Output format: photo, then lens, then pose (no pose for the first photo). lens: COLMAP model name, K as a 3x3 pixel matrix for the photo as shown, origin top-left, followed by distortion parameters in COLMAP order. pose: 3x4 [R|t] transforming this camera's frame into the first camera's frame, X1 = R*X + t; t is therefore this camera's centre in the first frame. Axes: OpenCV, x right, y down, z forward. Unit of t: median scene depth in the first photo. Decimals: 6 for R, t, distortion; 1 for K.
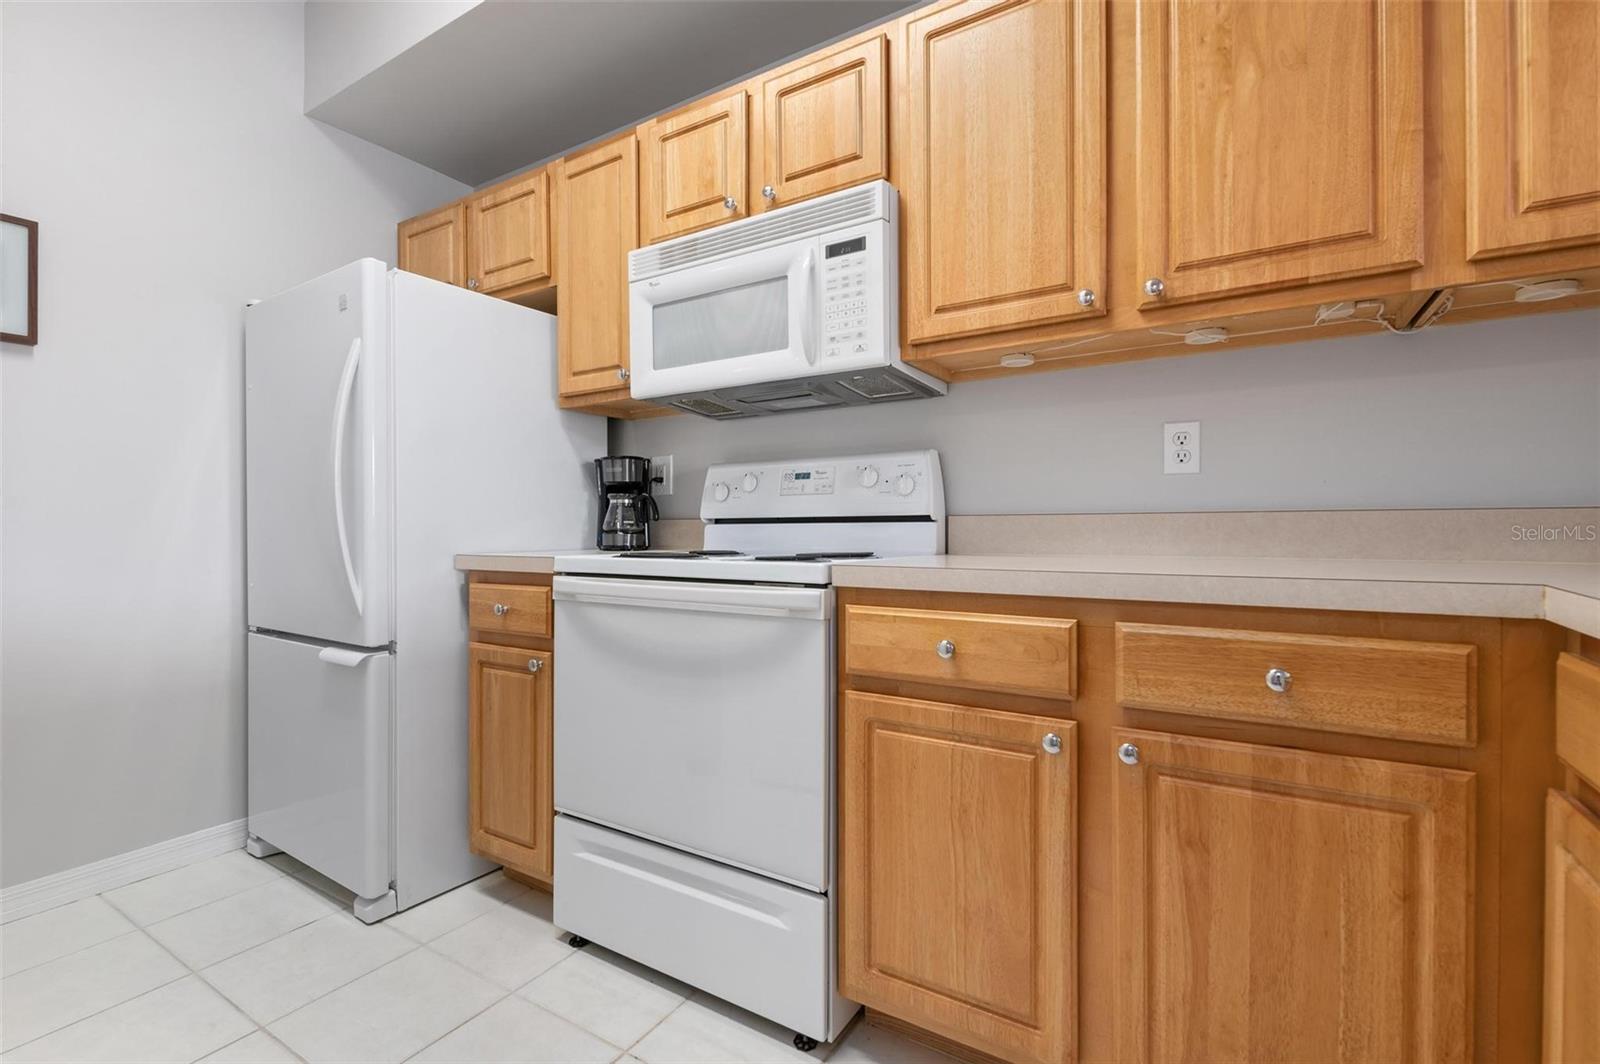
lens RADIAL K [[705.3, 0, 798.3], [0, 705.3, 530.3], [0, 0, 1]] dist [-0.003730, -0.000161]
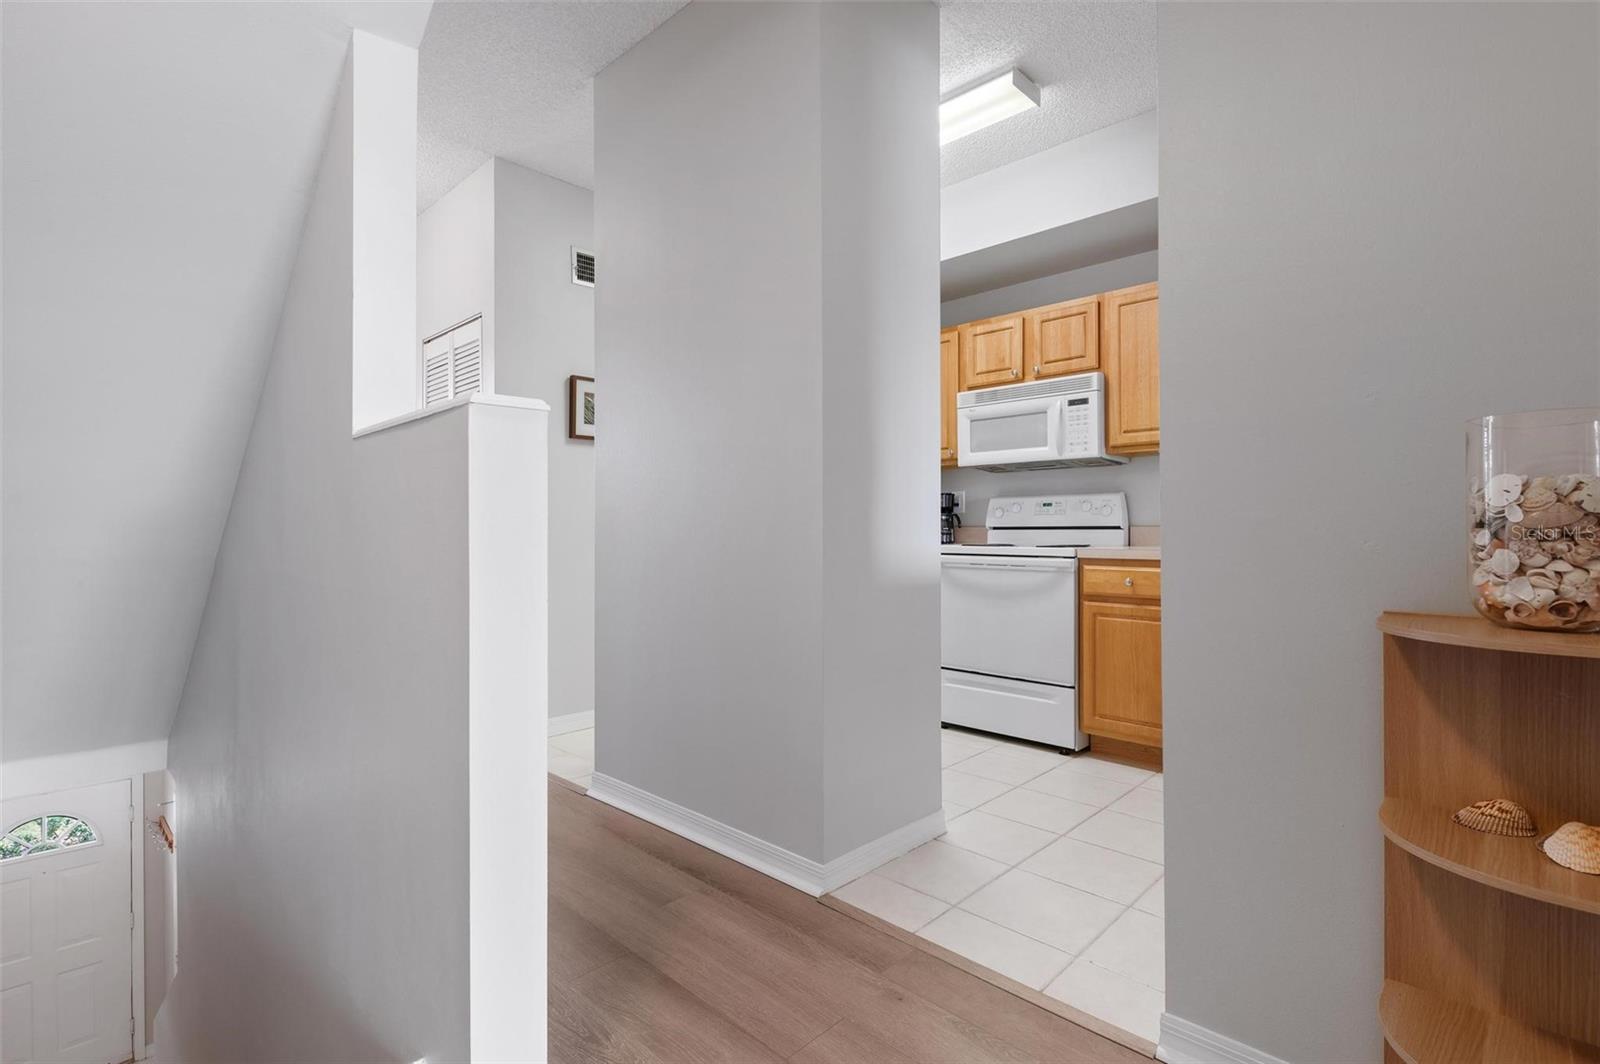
lens RADIAL K [[750.0, 0, 789.3], [0, 750.0, 526.2], [0, 0, 1]] dist [-0.000694, -0.002275]
pose [[0.976258, -0.000476, -0.216611, -0.290472], [-0.000495, 0.999990, -0.004427, -0.011842], [0.216611, 0.004429, 0.976248, -1.384834]]
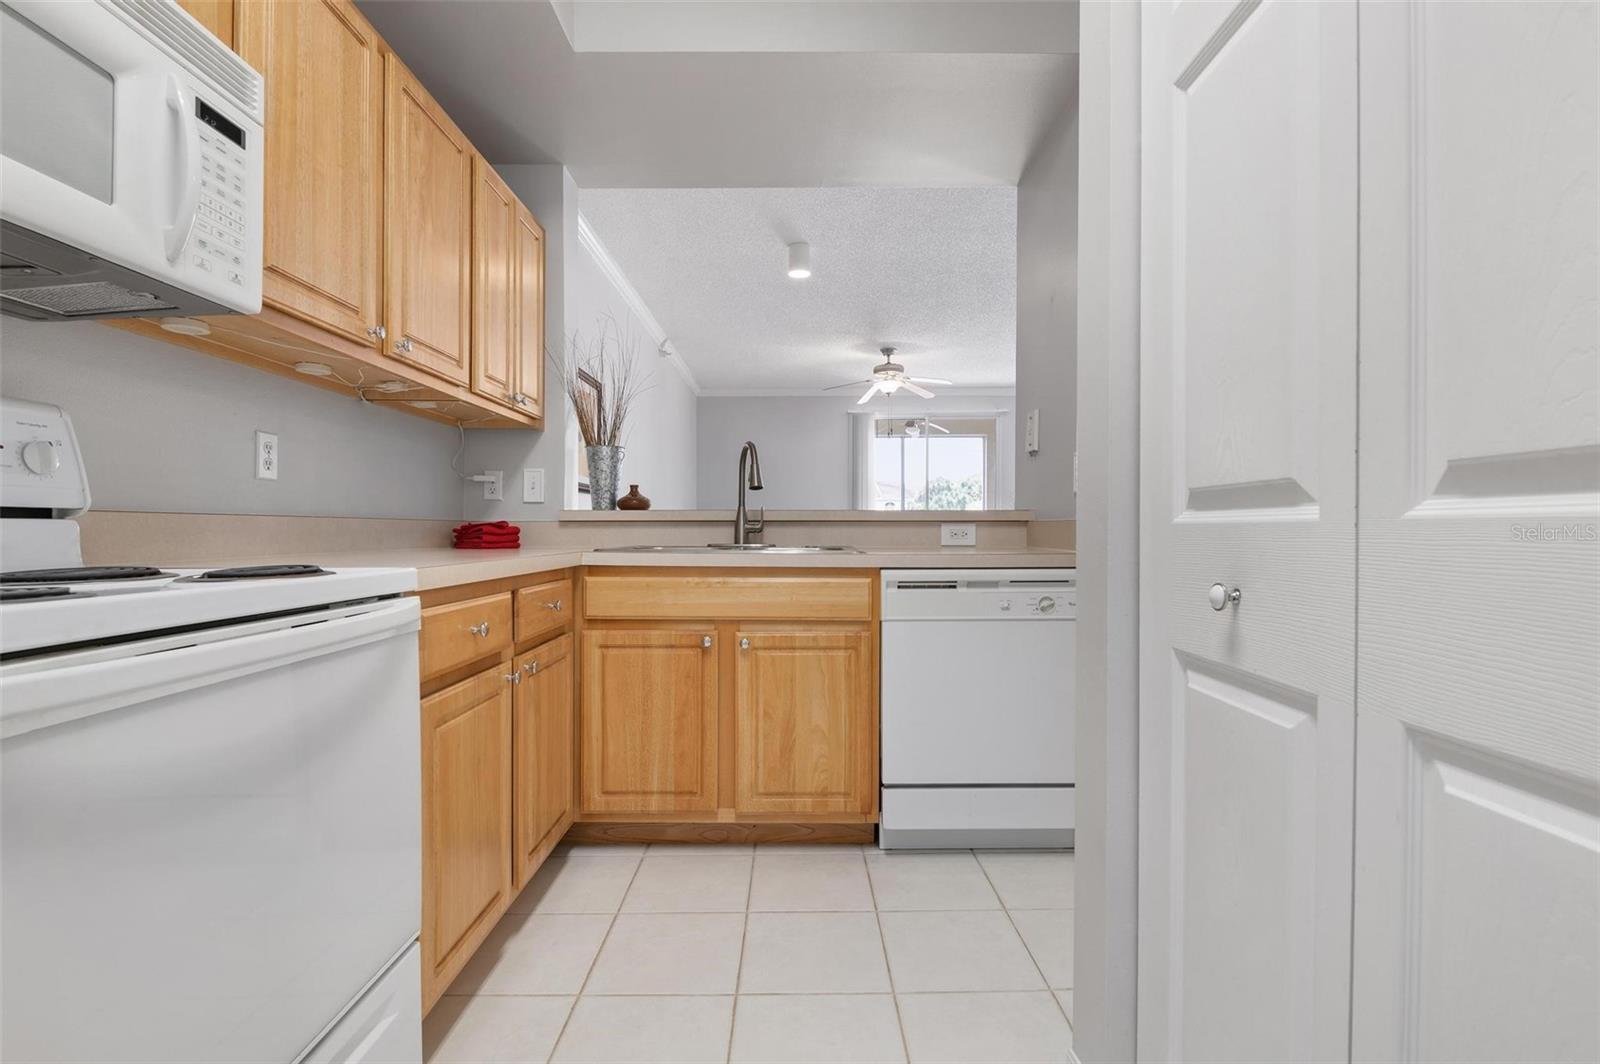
lens RADIAL K [[750.0, 0, 795.8], [0, 750.0, 529.3], [0, 0, 1]] dist [-0.000694, -0.002275]
pose [[-0.538387, 0.004754, 0.842684, -0.837189], [0.006859, 0.999976, -0.001259, 0.002807], [-0.842670, 0.005103, -0.538407, 0.901767]]
